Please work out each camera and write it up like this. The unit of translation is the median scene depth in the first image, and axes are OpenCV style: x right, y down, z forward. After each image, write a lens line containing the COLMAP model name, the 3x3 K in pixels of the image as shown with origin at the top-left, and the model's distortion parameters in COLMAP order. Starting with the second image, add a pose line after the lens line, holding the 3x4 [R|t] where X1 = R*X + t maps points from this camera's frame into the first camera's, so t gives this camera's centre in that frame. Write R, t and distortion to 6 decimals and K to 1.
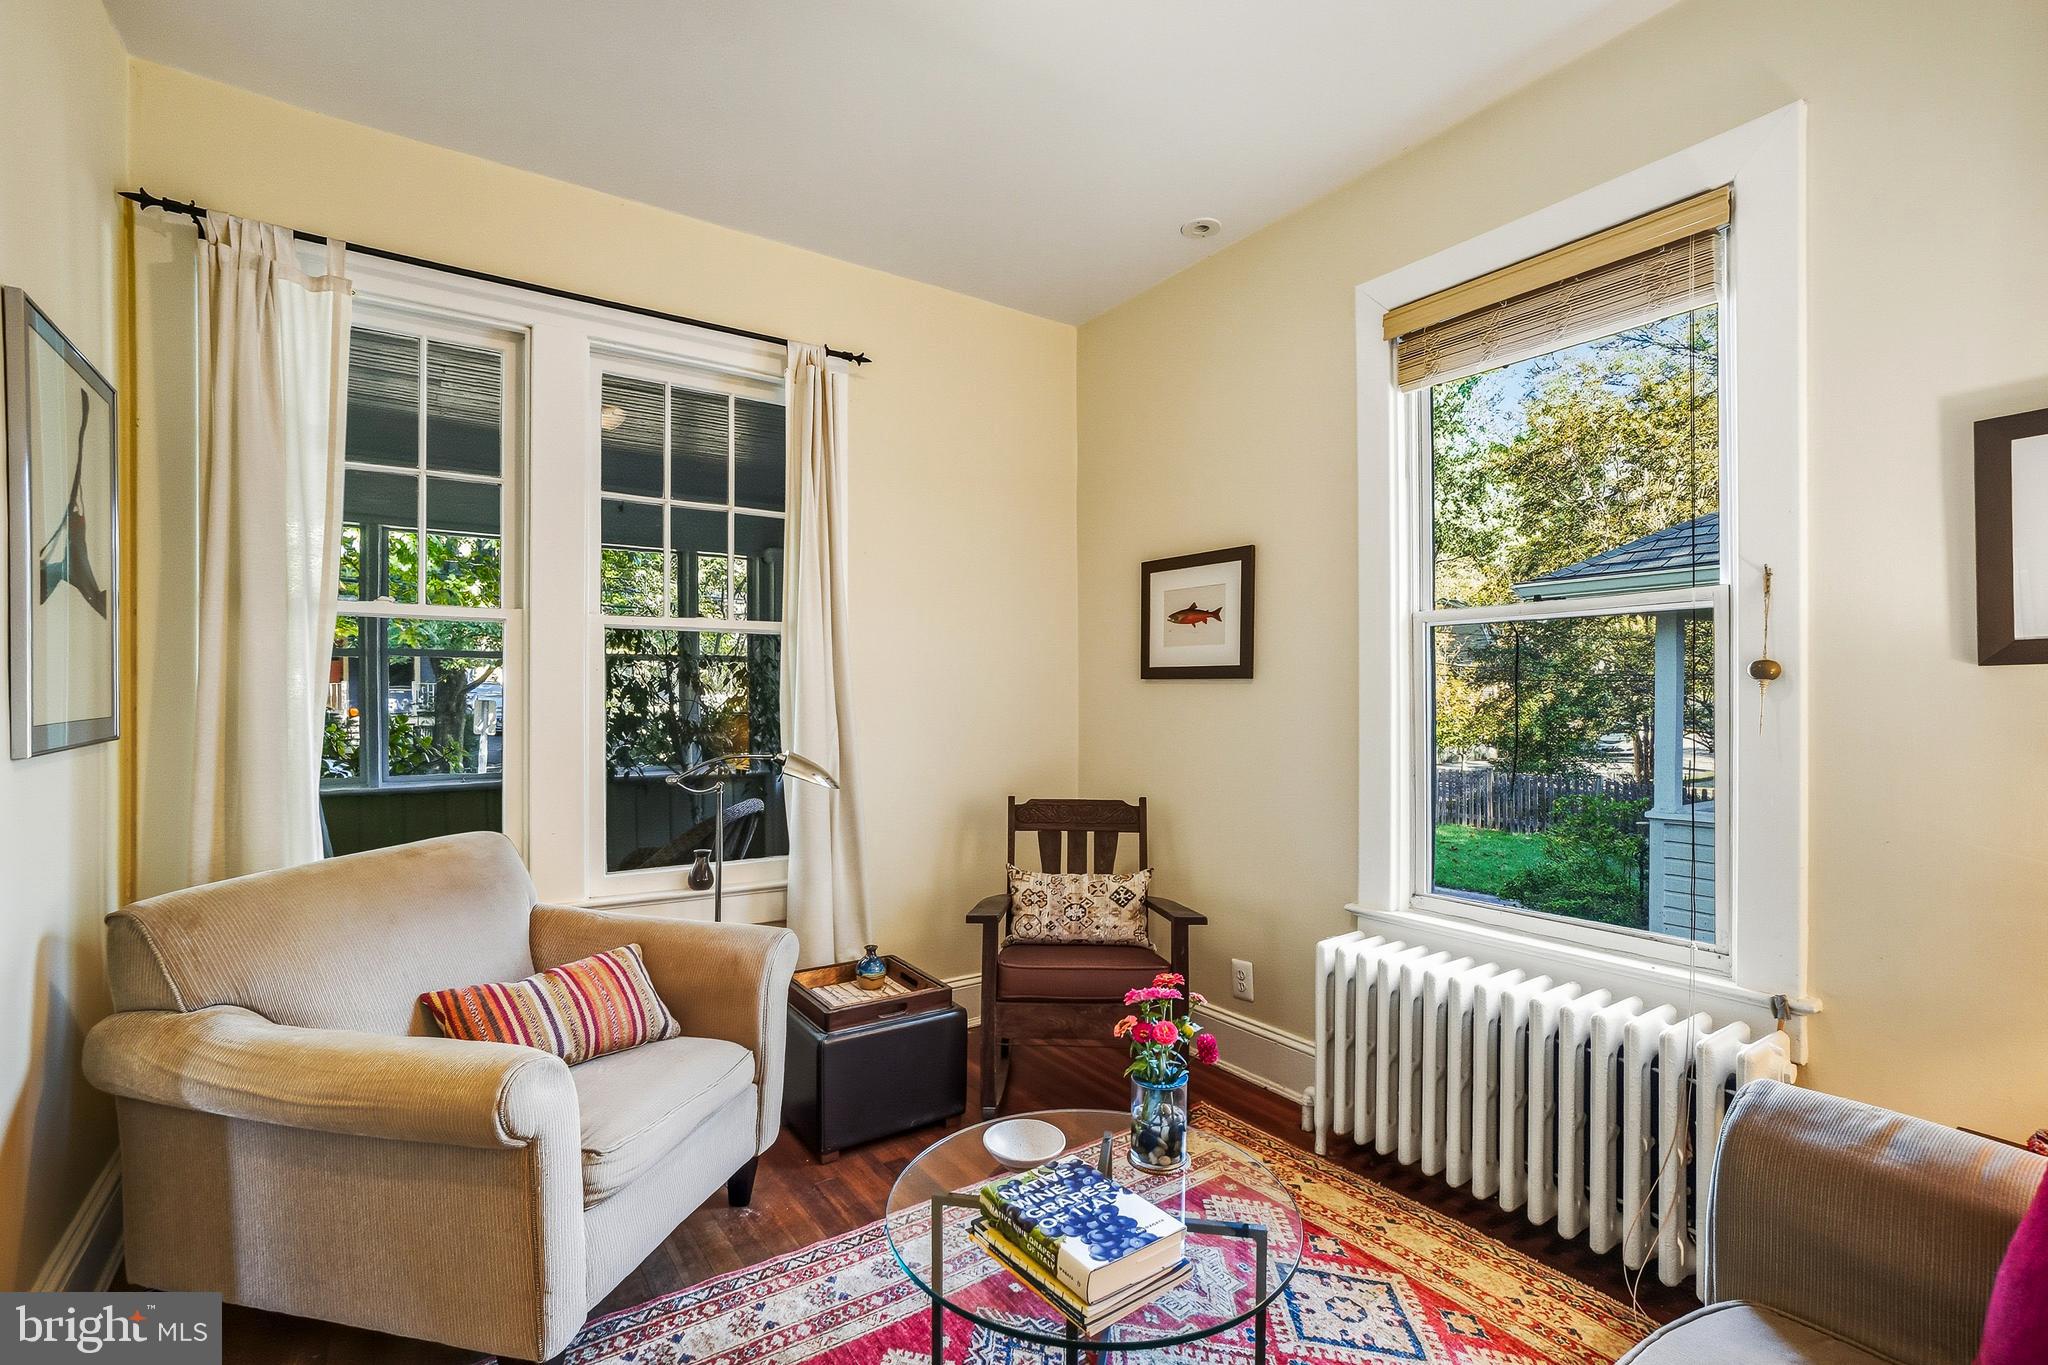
lens RADIAL K [[936.5, 0, 1018.0], [0, 936.5, 692.1], [0, 0, 1]] dist [-0.027491, 0.008215]
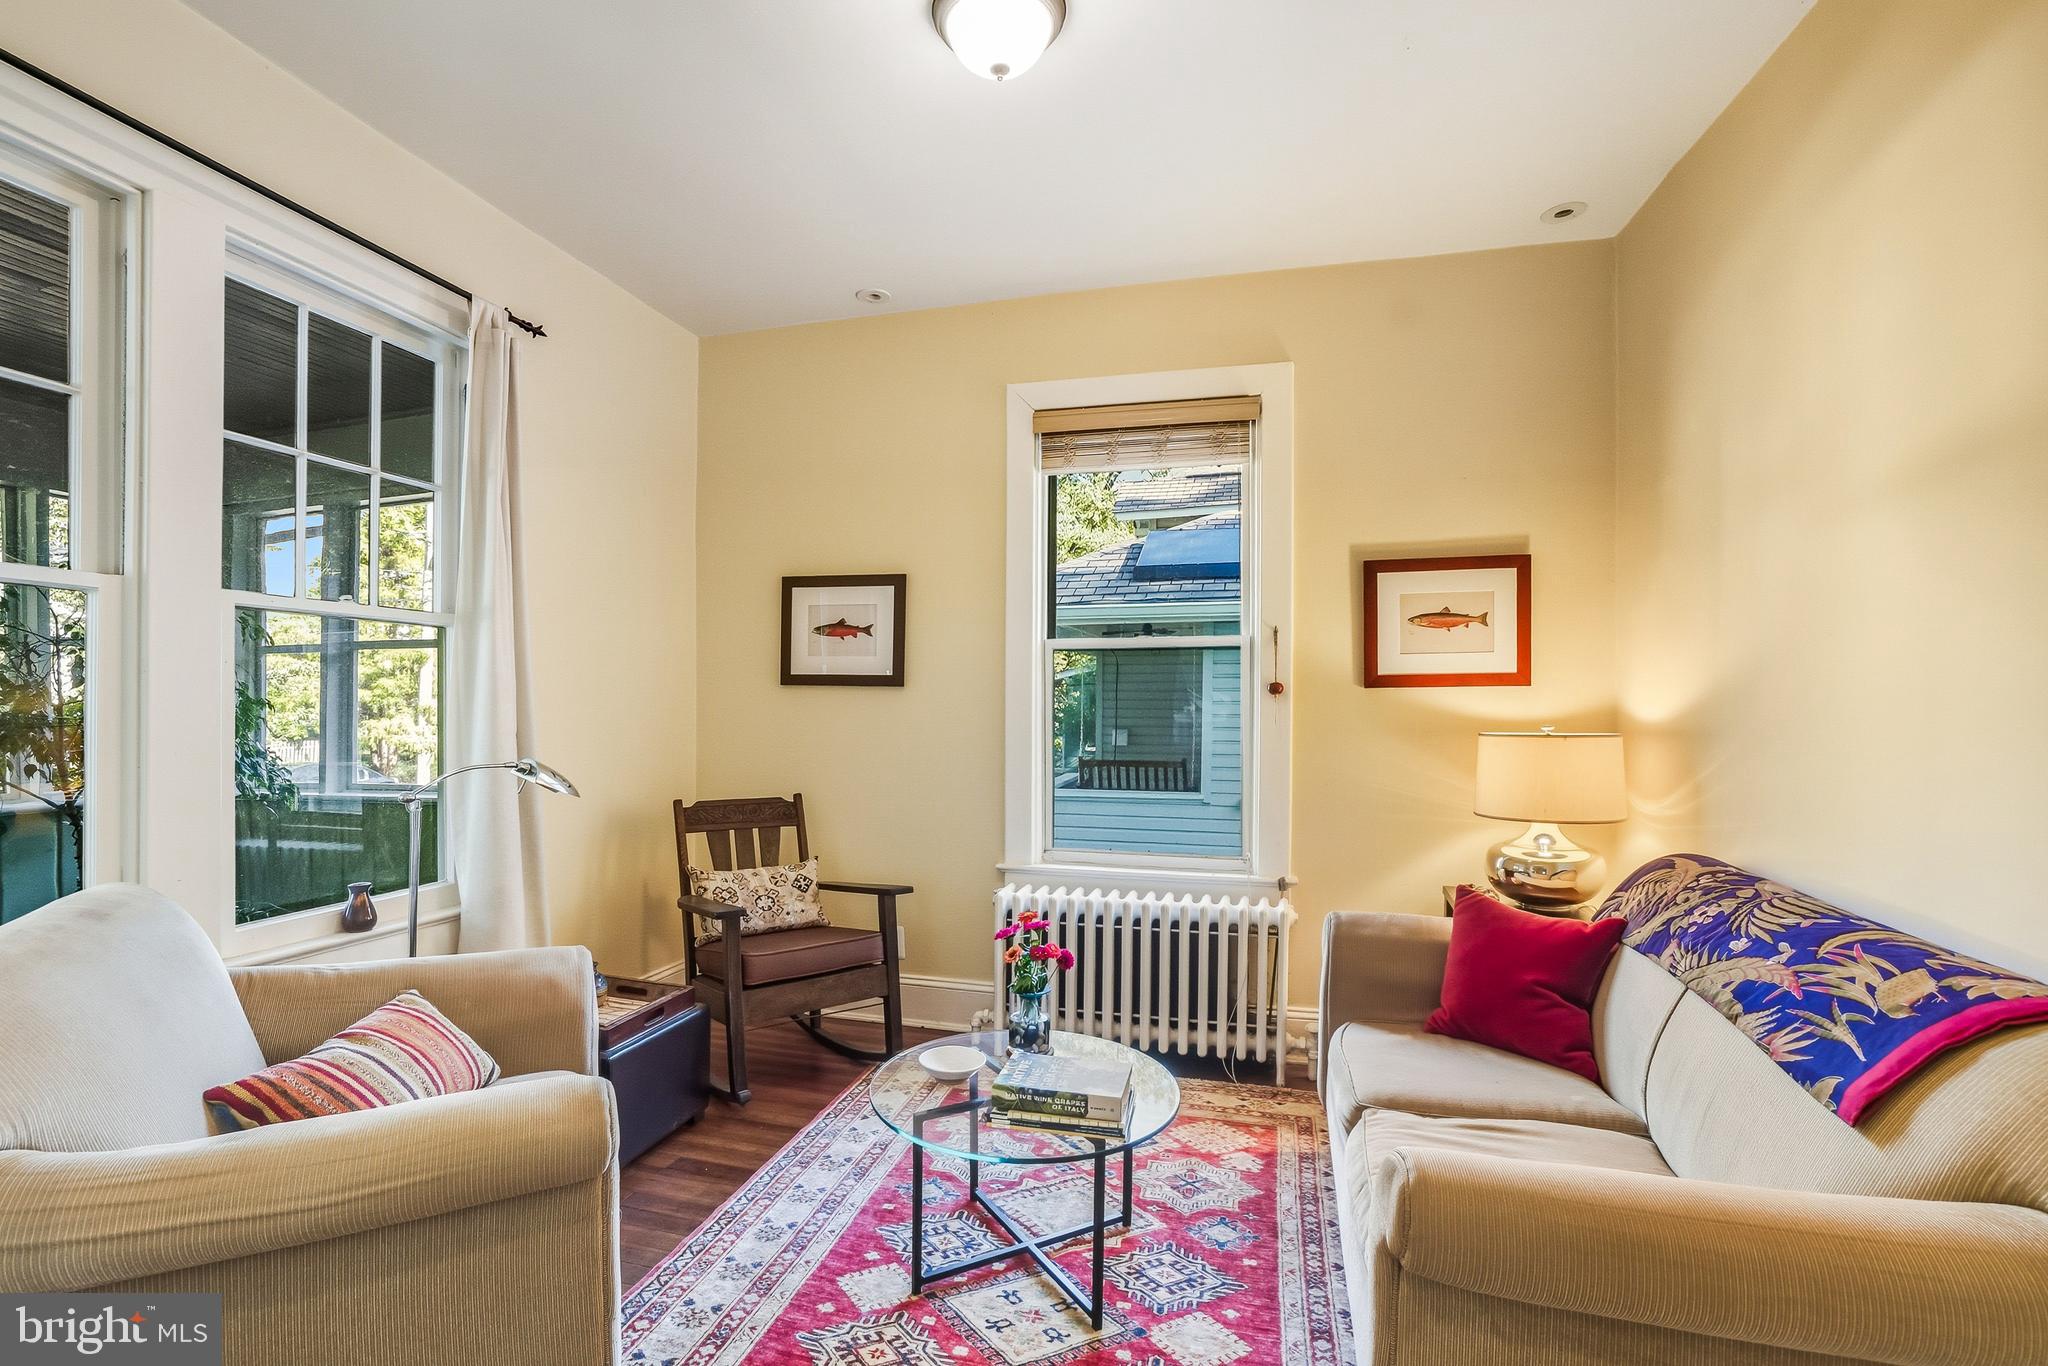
lens RADIAL K [[936.5, 0, 1035.3], [0, 936.5, 693.1], [0, 0, 1]] dist [-0.027491, 0.008215]
pose [[0.756020, 0.010413, 0.654466, -0.409579], [-0.008198, 0.999946, -0.006440, 0.000096], [-0.654497, -0.000497, 0.756064, -0.008308]]
